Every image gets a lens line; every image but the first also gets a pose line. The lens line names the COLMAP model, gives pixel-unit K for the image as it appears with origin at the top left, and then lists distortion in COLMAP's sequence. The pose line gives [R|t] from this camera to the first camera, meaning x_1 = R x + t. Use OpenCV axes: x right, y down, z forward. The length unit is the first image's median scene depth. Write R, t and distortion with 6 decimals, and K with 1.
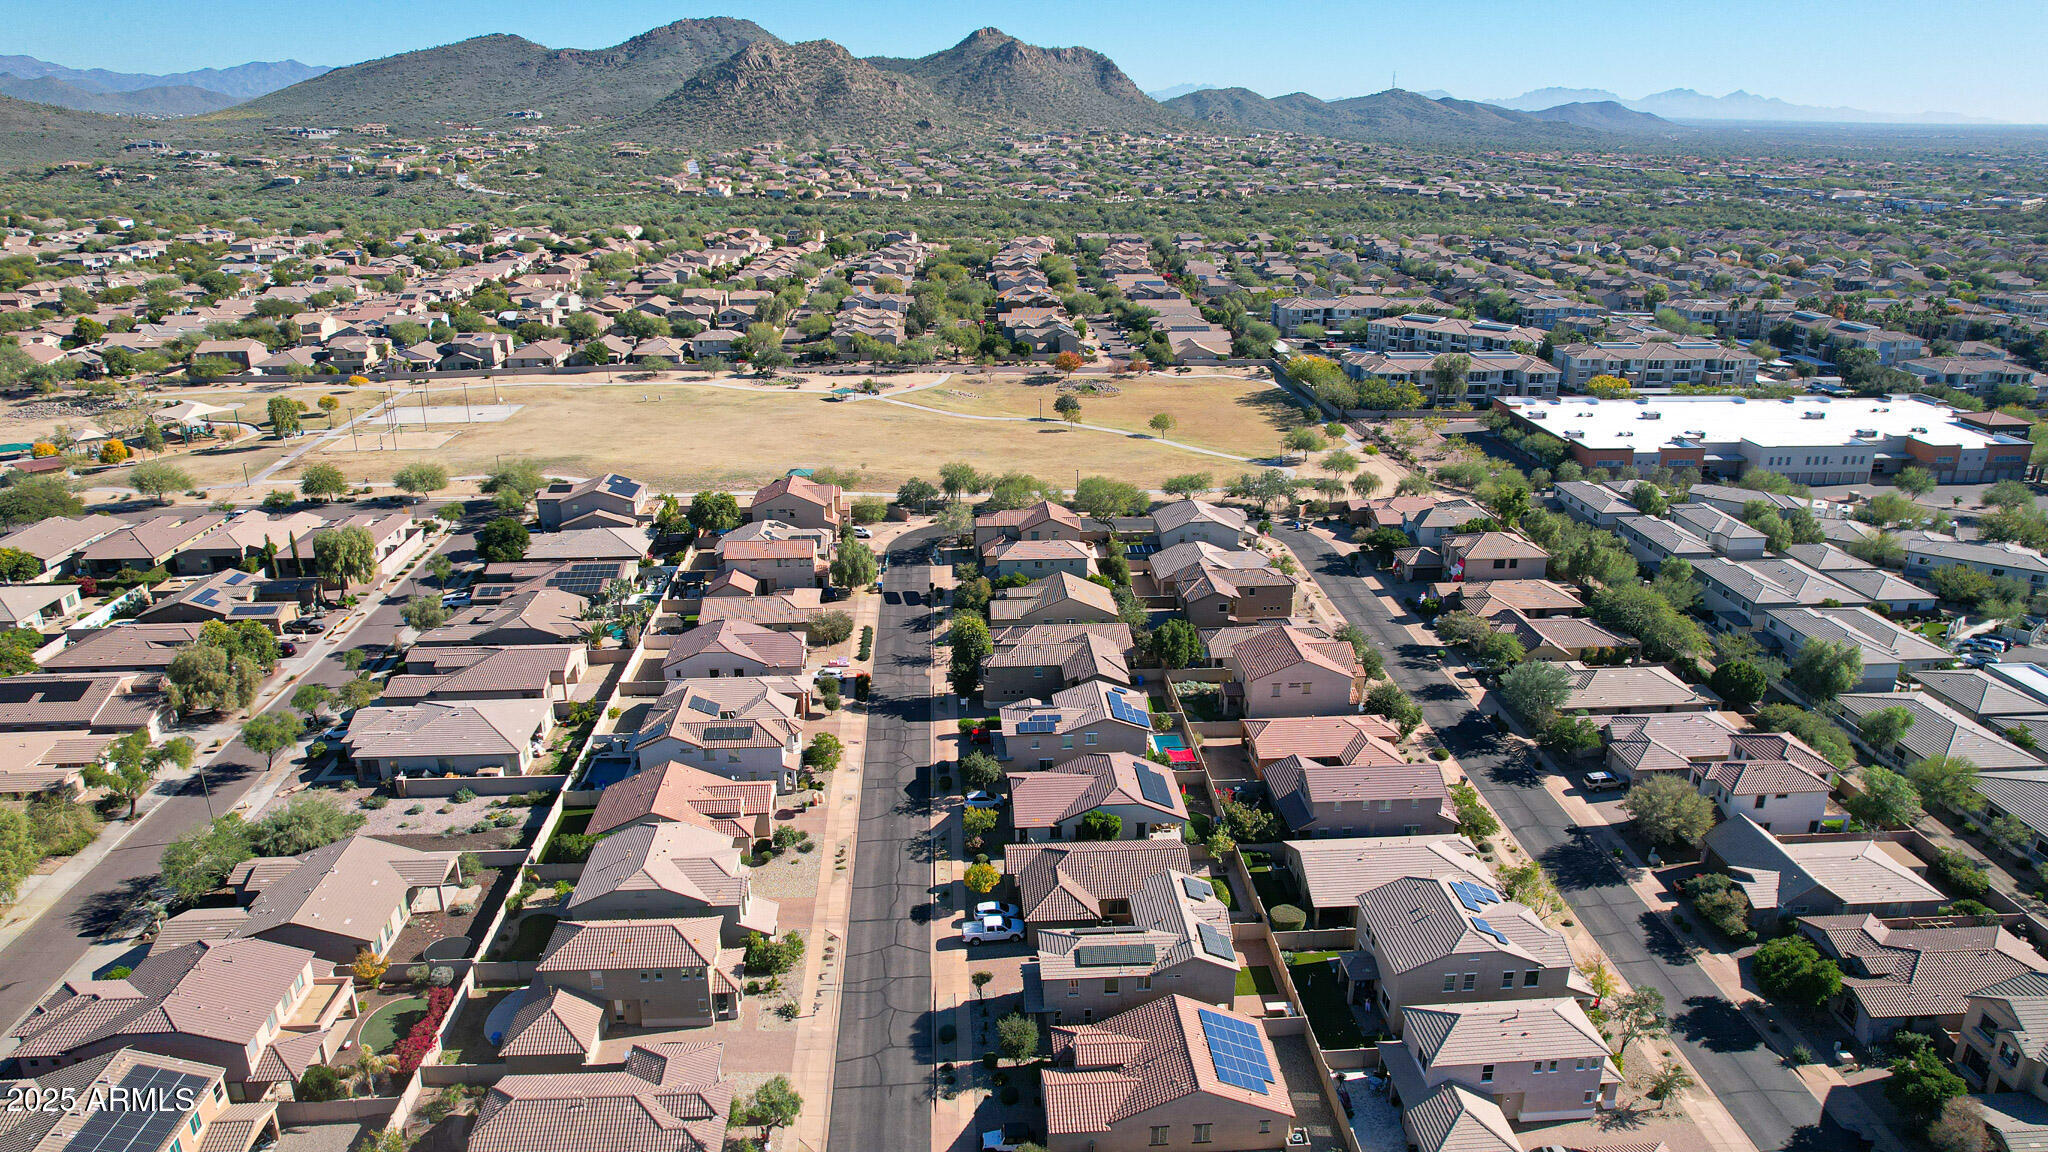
lens RADIAL K [[1327.9, 0, 1033.3], [0, 1327.9, 574.2], [0, 0, 1]] dist [-0.079333, 0.069207]
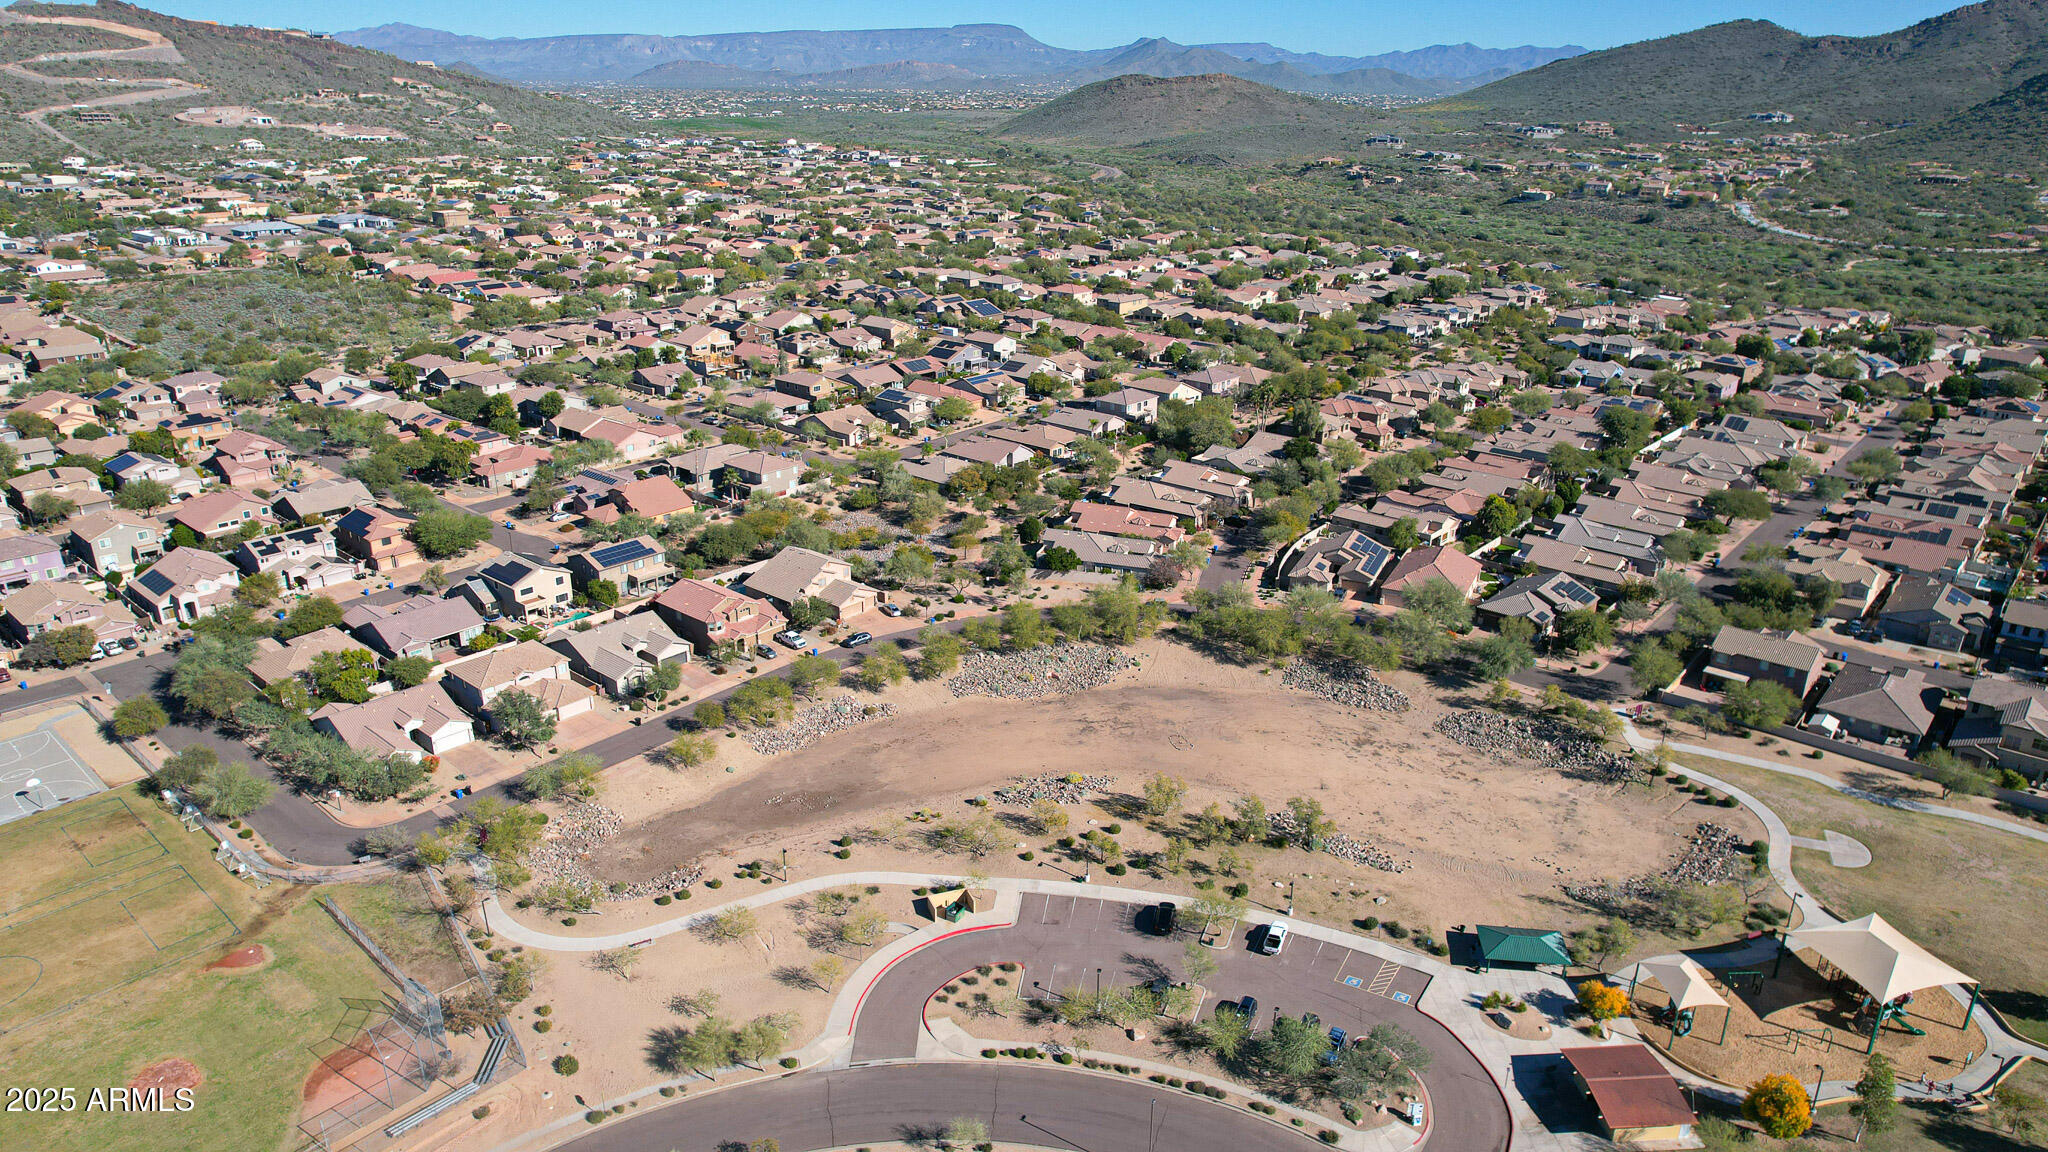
lens RADIAL K [[1327.9, 0, 1027.2], [0, 1327.9, 589.1], [0, 0, 1]] dist [-0.079333, 0.069207]
pose [[0.704102, 0.254926, -0.662762, -0.273781], [-0.240205, 0.963822, 0.115538, -0.107813], [0.668238, 0.077848, 0.739863, 0.210445]]
